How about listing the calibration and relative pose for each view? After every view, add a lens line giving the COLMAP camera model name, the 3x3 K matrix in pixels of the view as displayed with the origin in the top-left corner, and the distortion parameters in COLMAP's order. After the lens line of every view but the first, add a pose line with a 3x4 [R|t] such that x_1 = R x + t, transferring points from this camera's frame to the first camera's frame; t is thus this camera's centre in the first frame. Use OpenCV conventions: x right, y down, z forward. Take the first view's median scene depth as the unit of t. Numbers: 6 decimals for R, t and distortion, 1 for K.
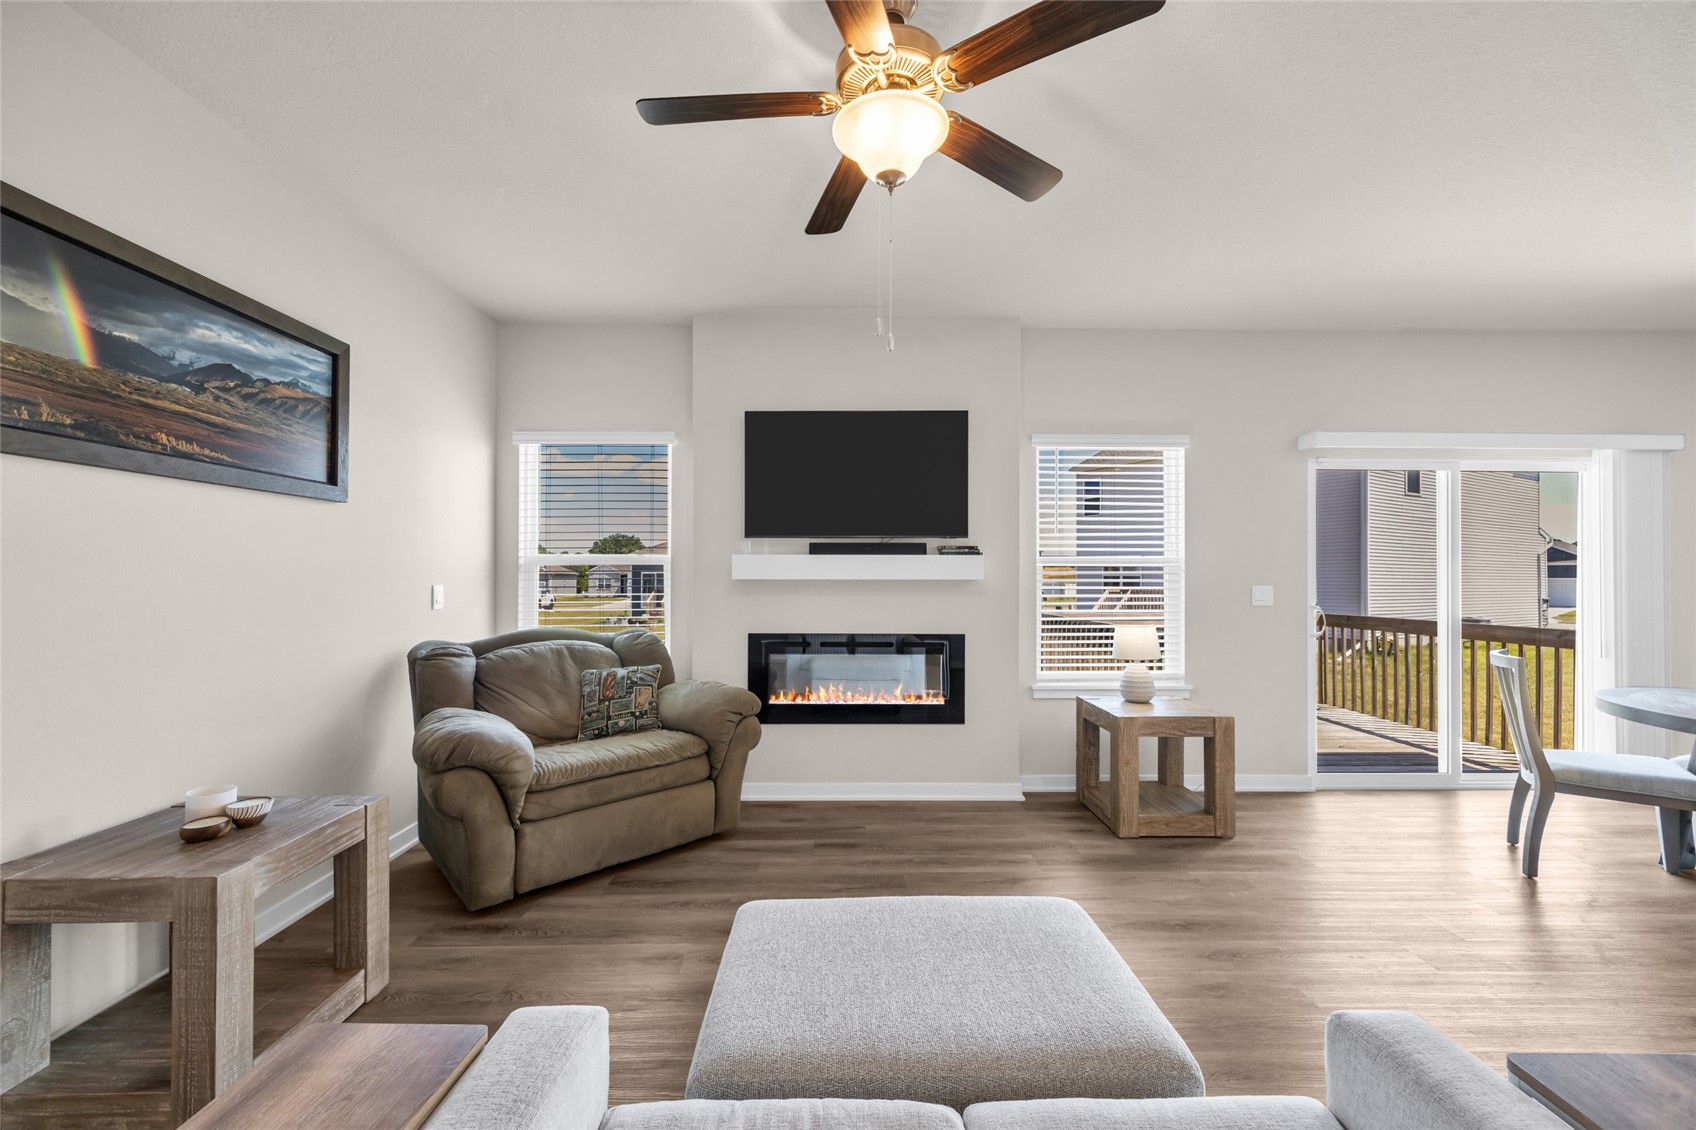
lens RADIAL K [[664.8, 0, 845.3], [0, 664.8, 568.3], [0, 0, 1]] dist [0.002999, 0.000114]
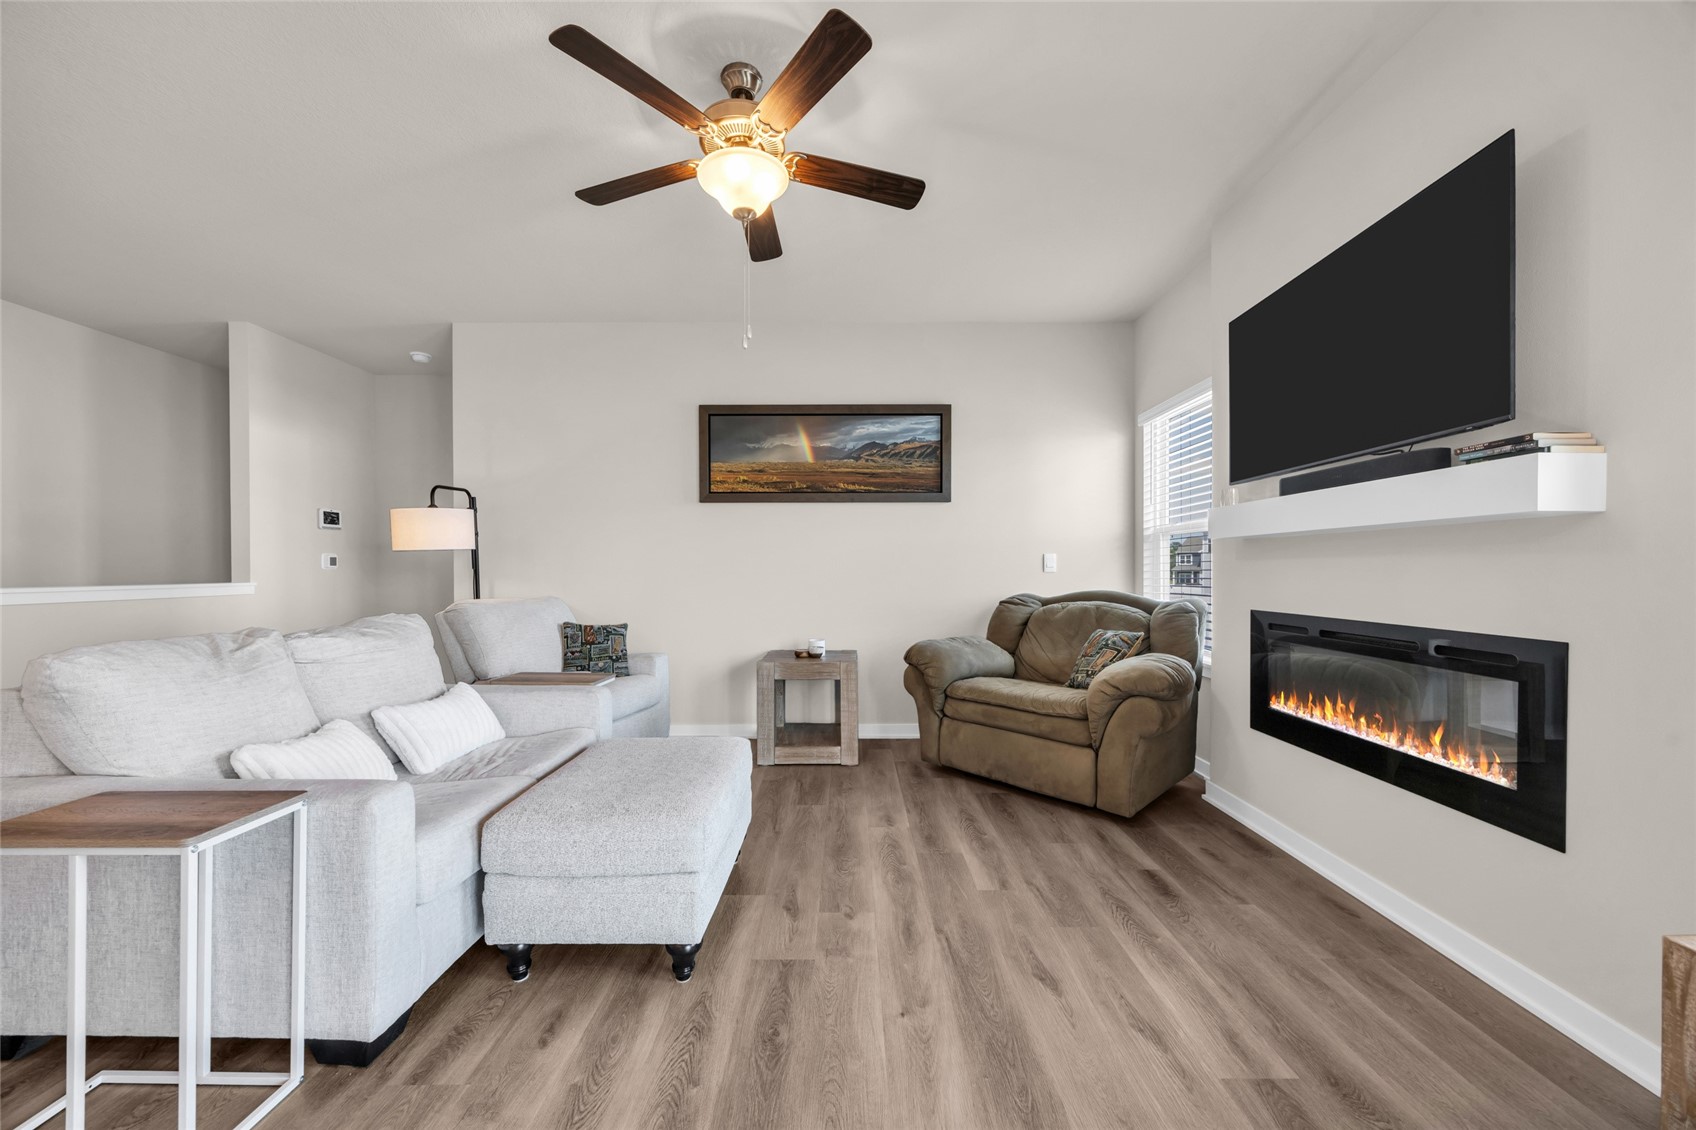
lens RADIAL K [[648.9, 0, 849.0], [0, 648.9, 568.4], [0, 0, 1]] dist [-0.000349, -0.000065]
pose [[-0.013471, -0.003076, -0.999905, 0.656858], [0.012370, 0.999918, -0.003242, 0.052077], [0.999833, -0.012413, -0.013432, 0.600285]]
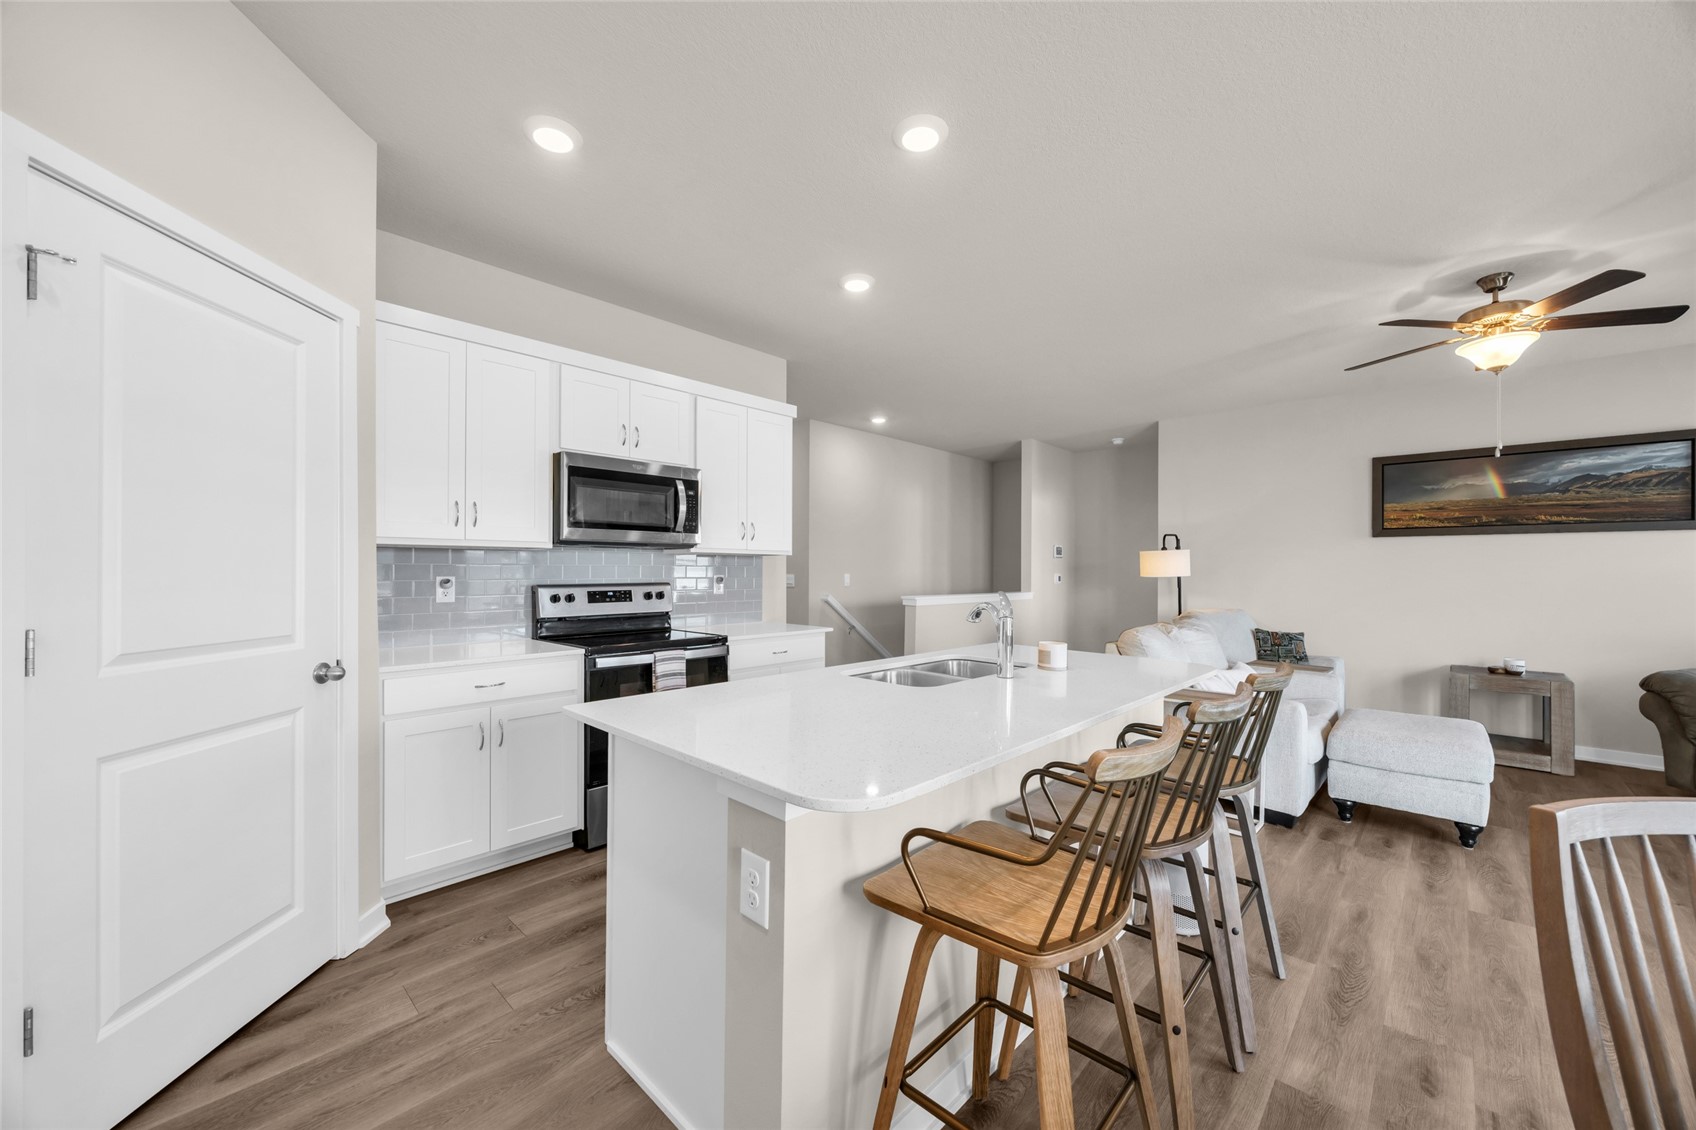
lens RADIAL K [[645.5, 0, 848.0], [0, 645.5, 565.0], [0, 0, 1]] dist [-0.001272, -0.000252]
pose [[-0.696419, -0.011820, -0.717538, 1.352555], [0.000390, 0.999858, -0.016848, 0.007846], [0.717635, -0.012013, -0.696316, 0.468427]]
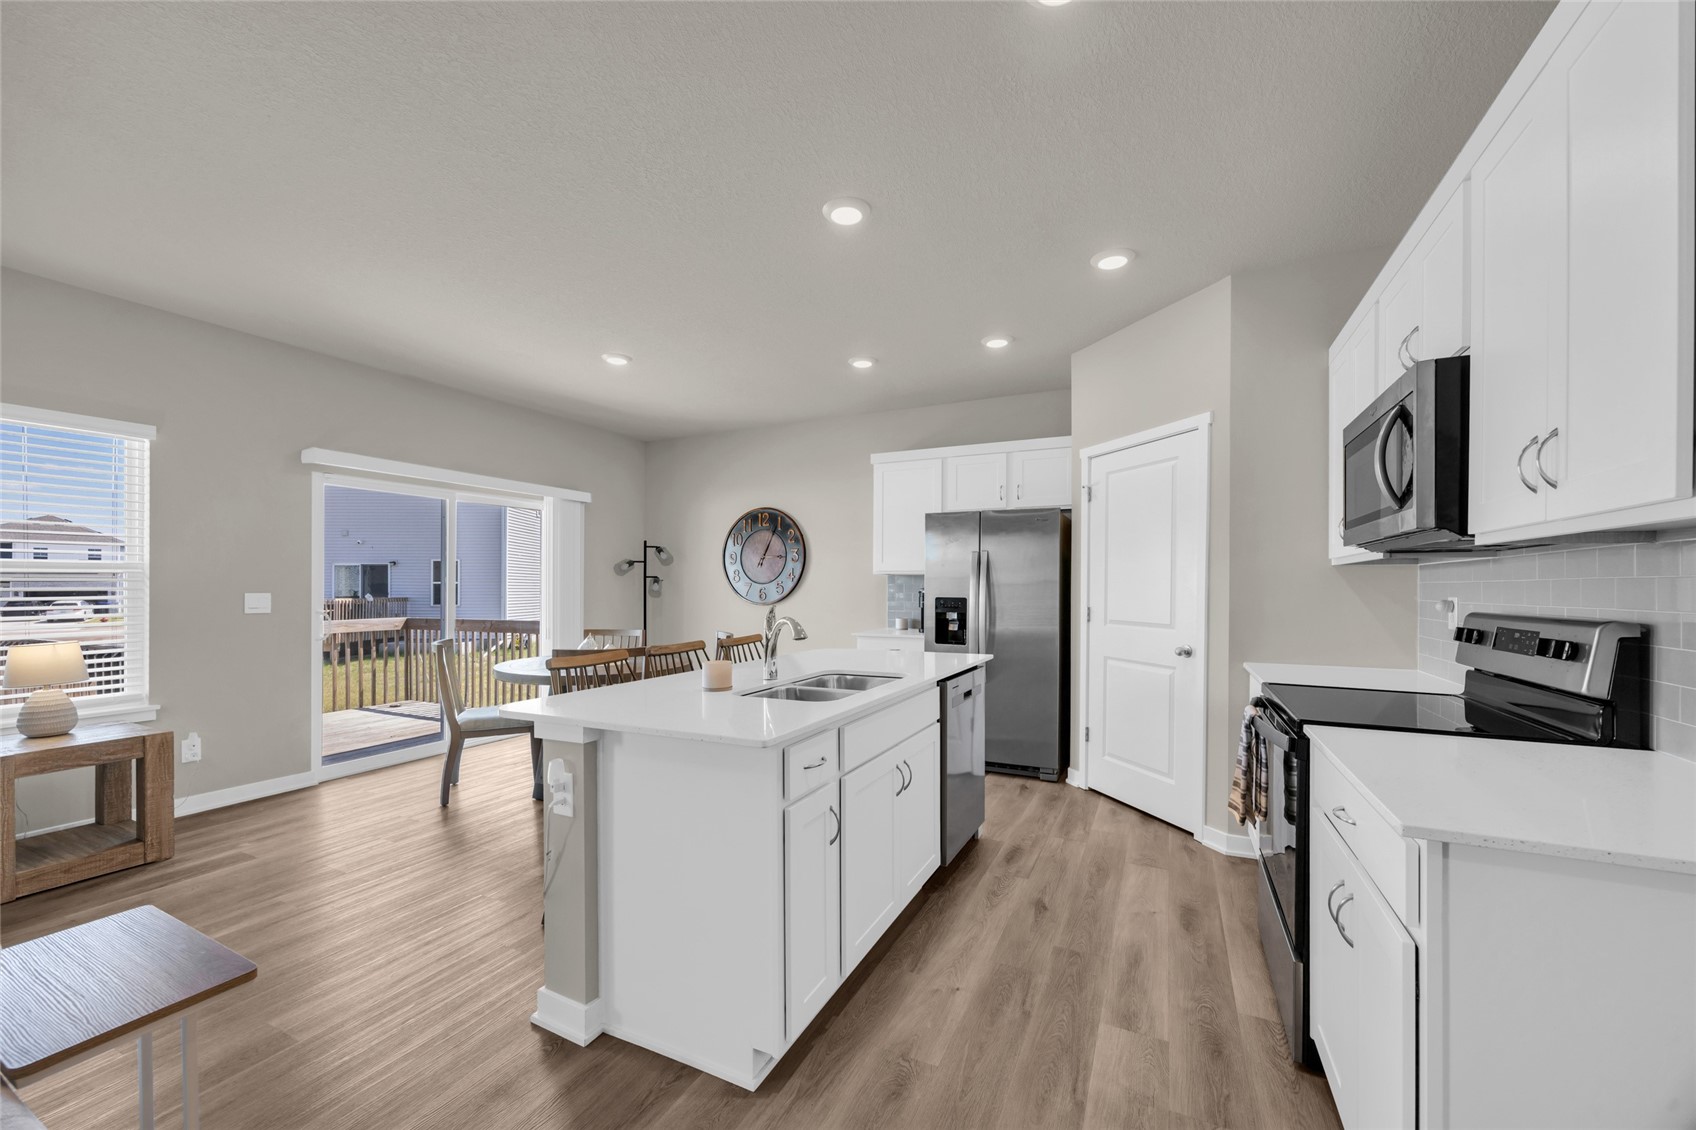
lens RADIAL K [[654.1, 0, 852.1], [0, 654.1, 587.3], [0, 0, 1]] dist [-0.000731, -0.000375]
pose [[0.449094, -0.005017, 0.893470, 0.176185], [-0.010321, 0.999888, 0.010802, -0.003339], [-0.893425, -0.014073, 0.448992, -0.272898]]
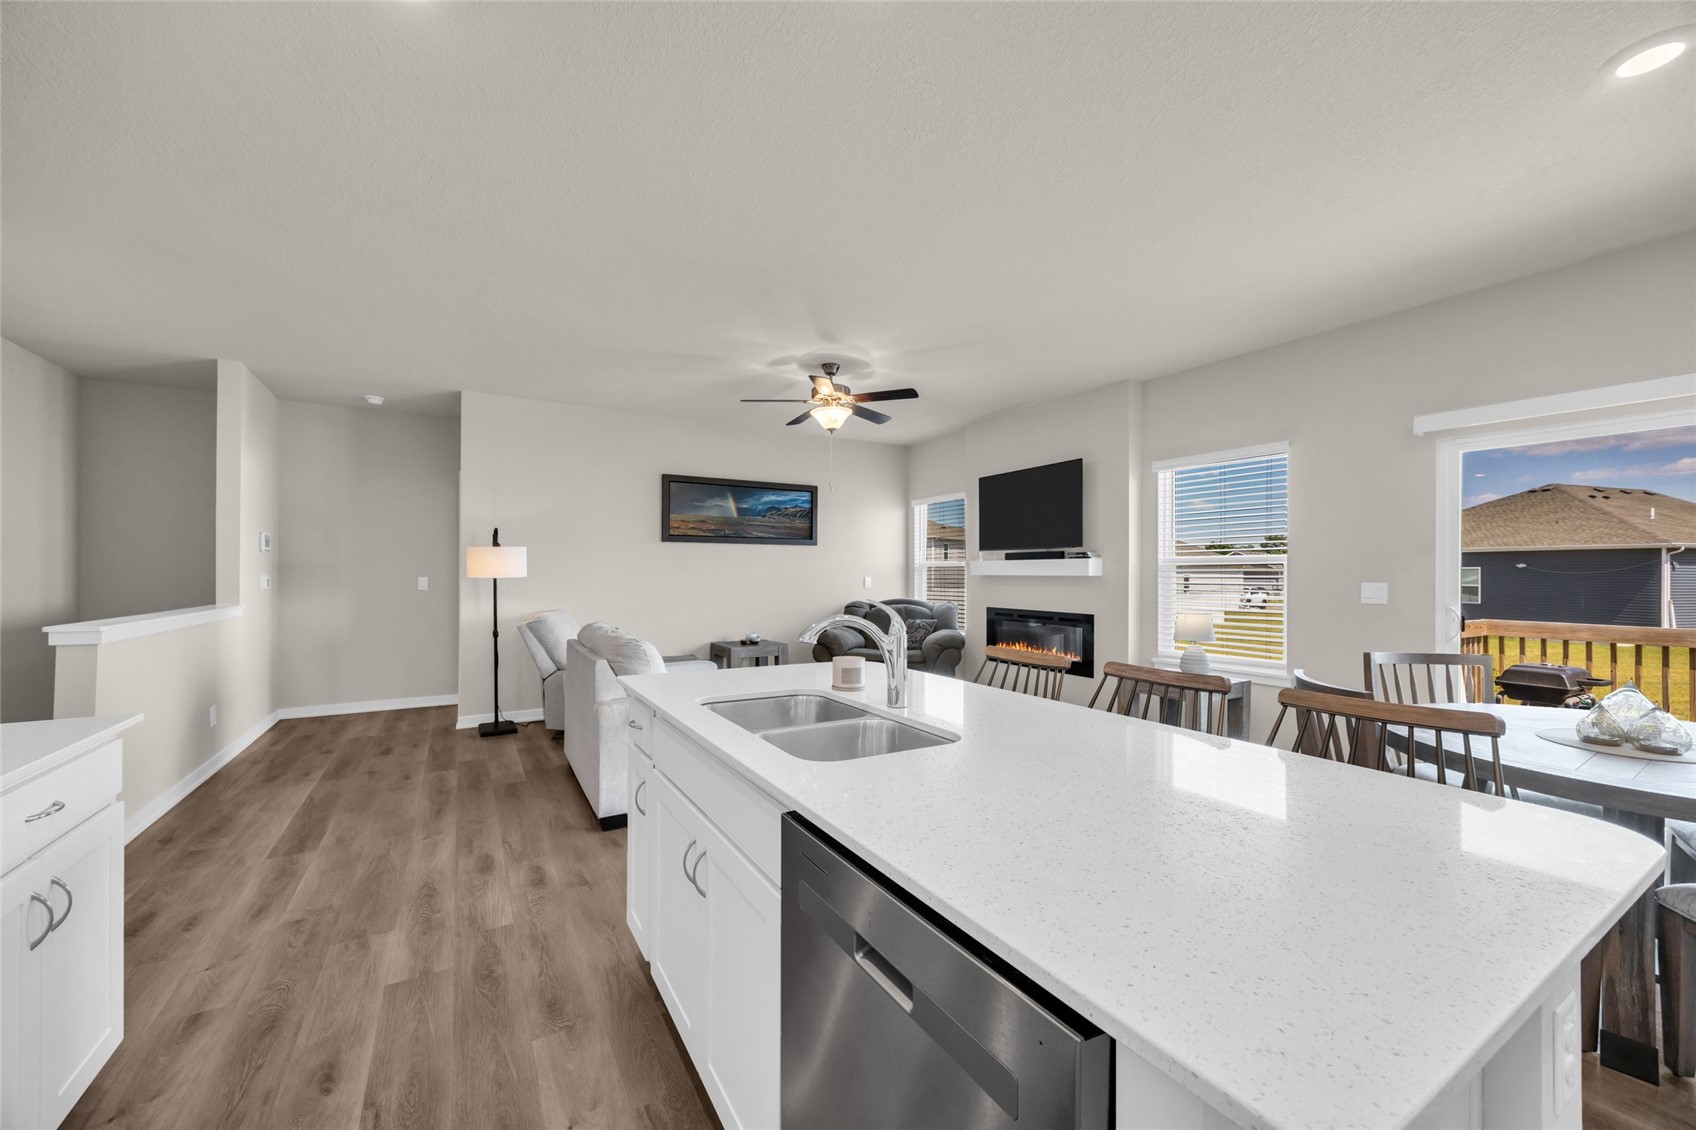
lens RADIAL K [[648.9, 0, 849.0], [0, 648.9, 568.4], [0, 0, 1]] dist [-0.000349, -0.000065]
pose [[0.502248, -0.006602, -0.864699, 1.215018], [0.008293, 0.999962, -0.002817, 0.001134], [0.864684, -0.005756, 0.502283, -0.150673]]
